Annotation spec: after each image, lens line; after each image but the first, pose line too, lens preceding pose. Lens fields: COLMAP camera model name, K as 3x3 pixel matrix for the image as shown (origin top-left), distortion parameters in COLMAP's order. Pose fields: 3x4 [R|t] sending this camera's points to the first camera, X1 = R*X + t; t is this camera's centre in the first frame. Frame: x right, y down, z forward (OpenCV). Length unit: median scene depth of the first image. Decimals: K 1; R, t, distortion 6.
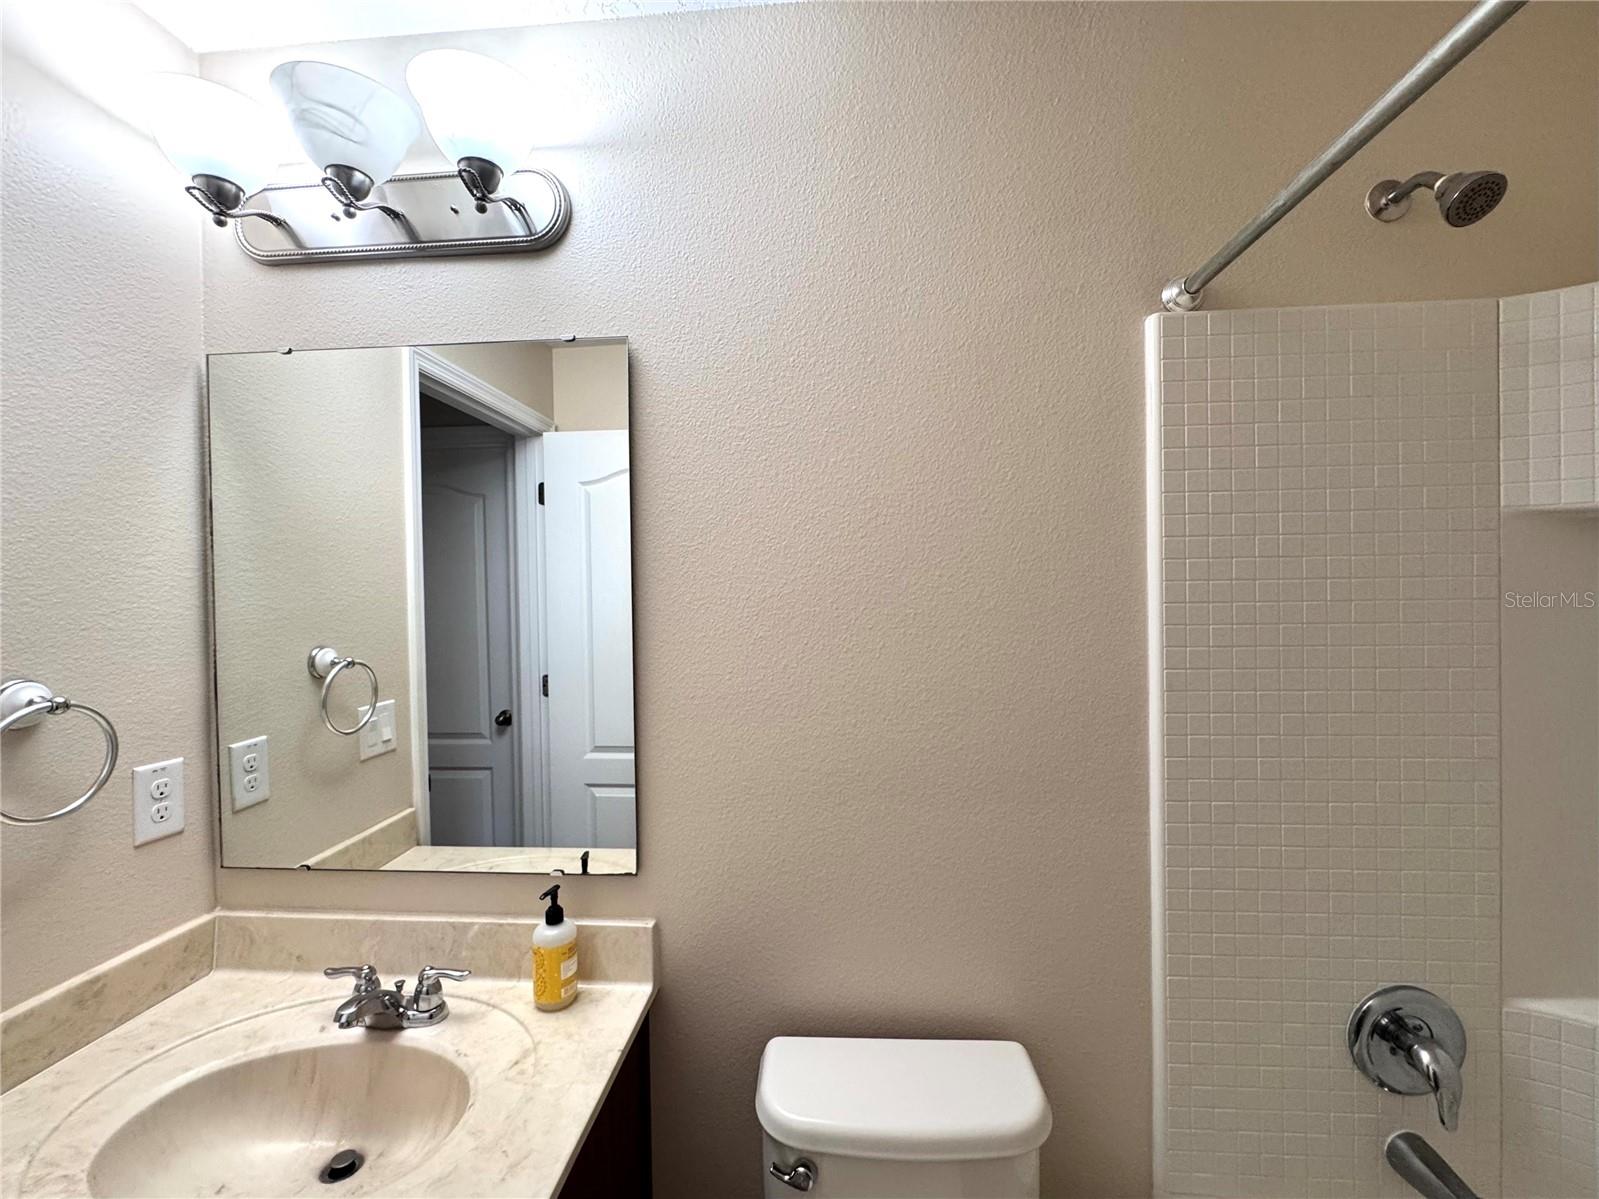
lens RADIAL K [[661.4, 0, 799.5], [0, 661.4, 599.5], [0, 0, 1]] dist [-0.006783, -0.000053]
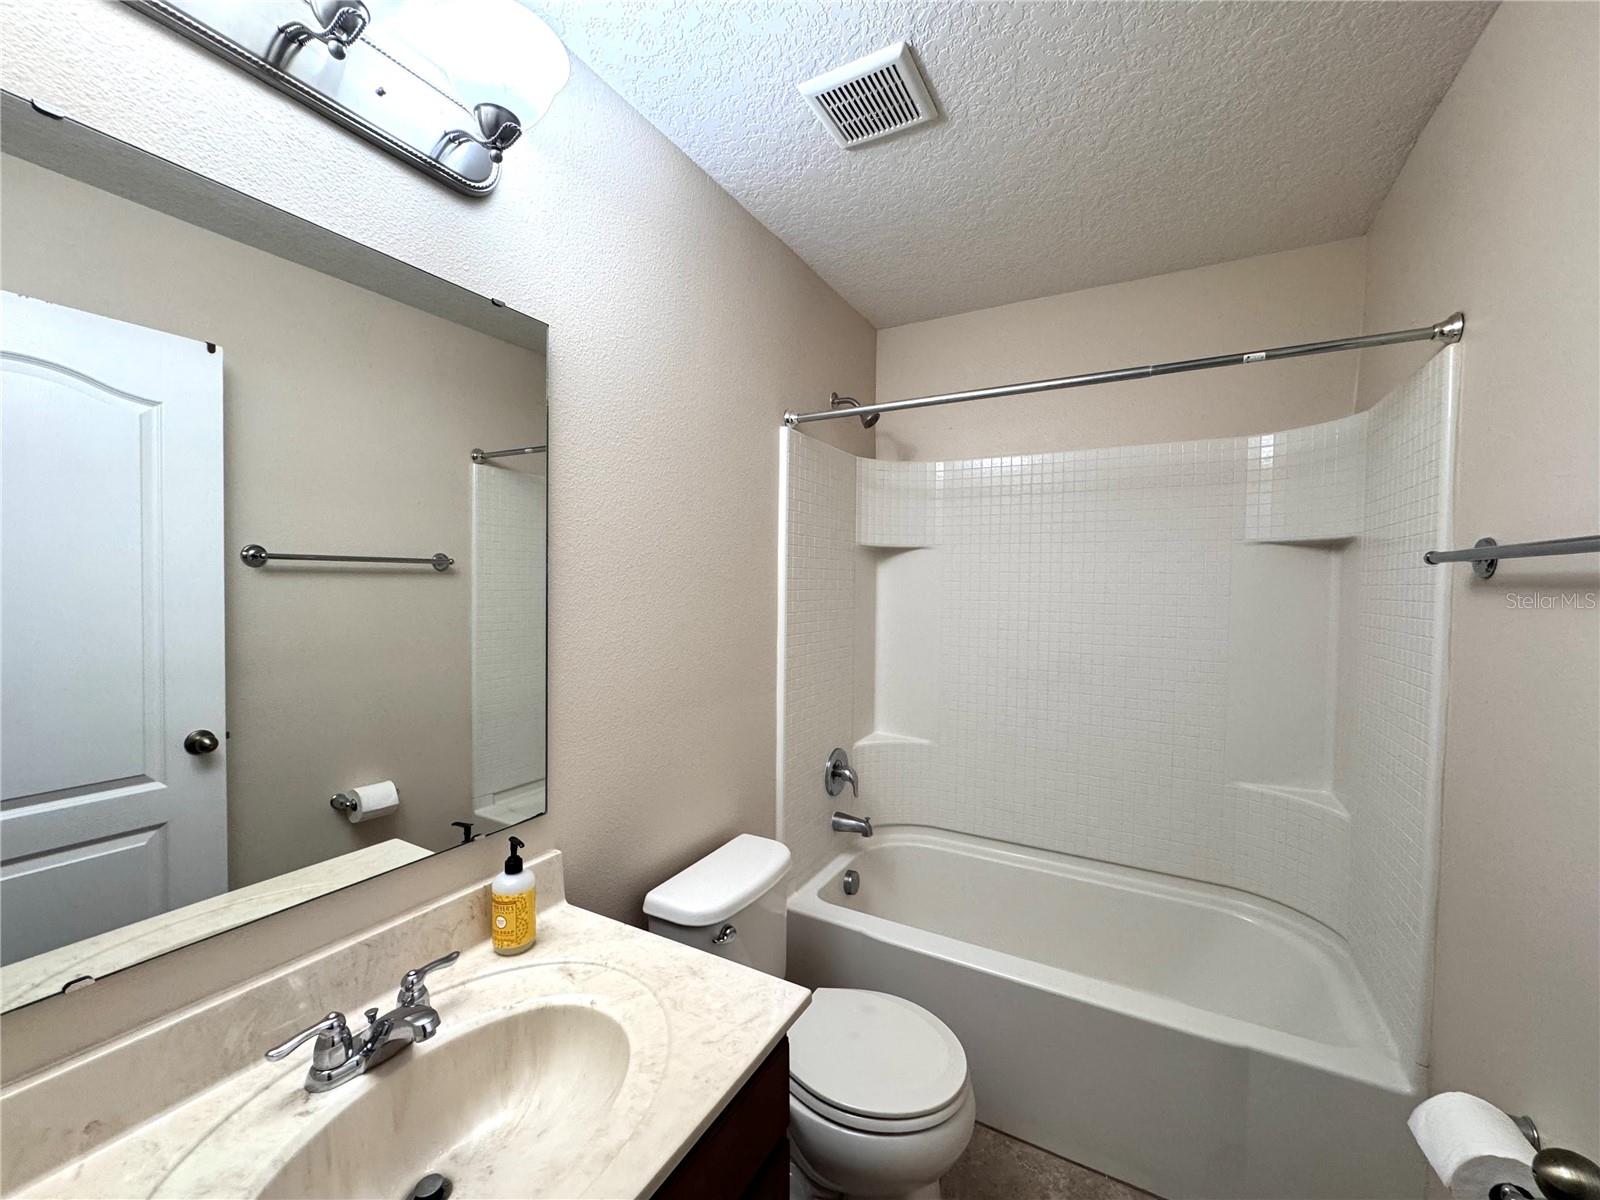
lens RADIAL K [[638.6, 0, 800.7], [0, 638.6, 599.3], [0, 0, 1]] dist [-0.002703, 0.000244]
pose [[0.421936, 0.000966, 0.906625, -1.122616], [-0.003653, 0.999993, 0.000635, 0.062588], [-0.906618, -0.003580, 0.421937, 0.177905]]
